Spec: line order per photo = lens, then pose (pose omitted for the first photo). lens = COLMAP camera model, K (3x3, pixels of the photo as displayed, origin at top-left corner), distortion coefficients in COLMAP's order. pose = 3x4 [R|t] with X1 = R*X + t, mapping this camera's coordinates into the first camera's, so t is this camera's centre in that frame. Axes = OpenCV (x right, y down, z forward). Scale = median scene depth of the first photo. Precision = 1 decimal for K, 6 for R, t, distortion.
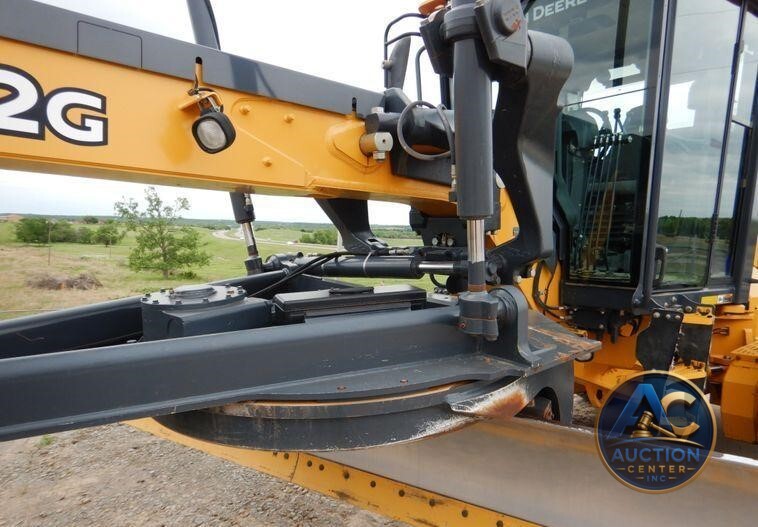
lens RADIAL K [[543.4, 0, 367.9], [0, 543.4, 284.5], [0, 0, 1]] dist [0.015913, -0.006162]
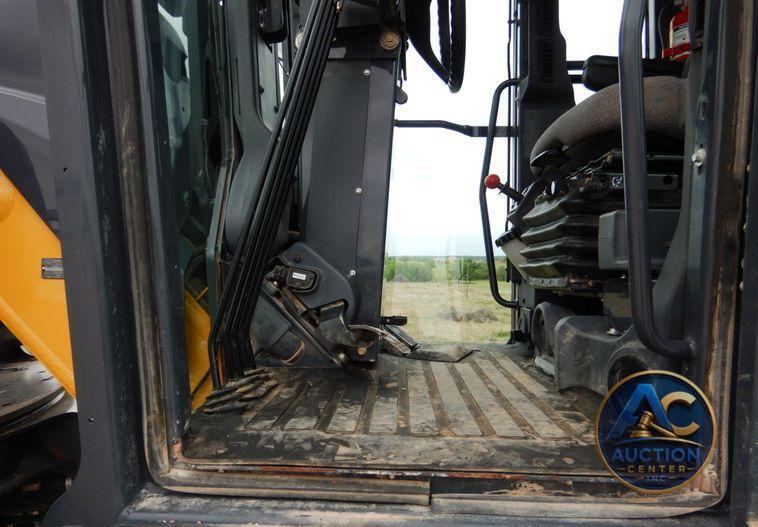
lens RADIAL K [[543.4, 0, 374.4], [0, 543.4, 281.0], [0, 0, 1]] dist [0.015913, -0.006162]
pose [[0.756871, -0.002343, -0.653560, 0.626987], [-0.045474, 0.997381, -0.056238, -0.064818], [0.651981, 0.072285, 0.754782, 0.728912]]
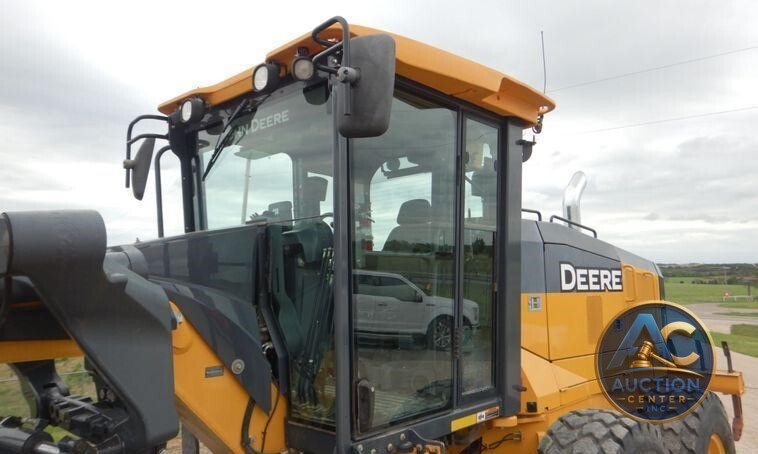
lens RADIAL K [[555.5, 0, 382.2], [0, 555.5, 208.0], [0, 0, 1]] dist [0.027558, -0.002410]
pose [[0.987700, -0.017255, 0.155408, 0.349908], [0.049264, 0.977614, -0.204557, -0.134399], [-0.148399, 0.209697, 0.966439, 0.049776]]
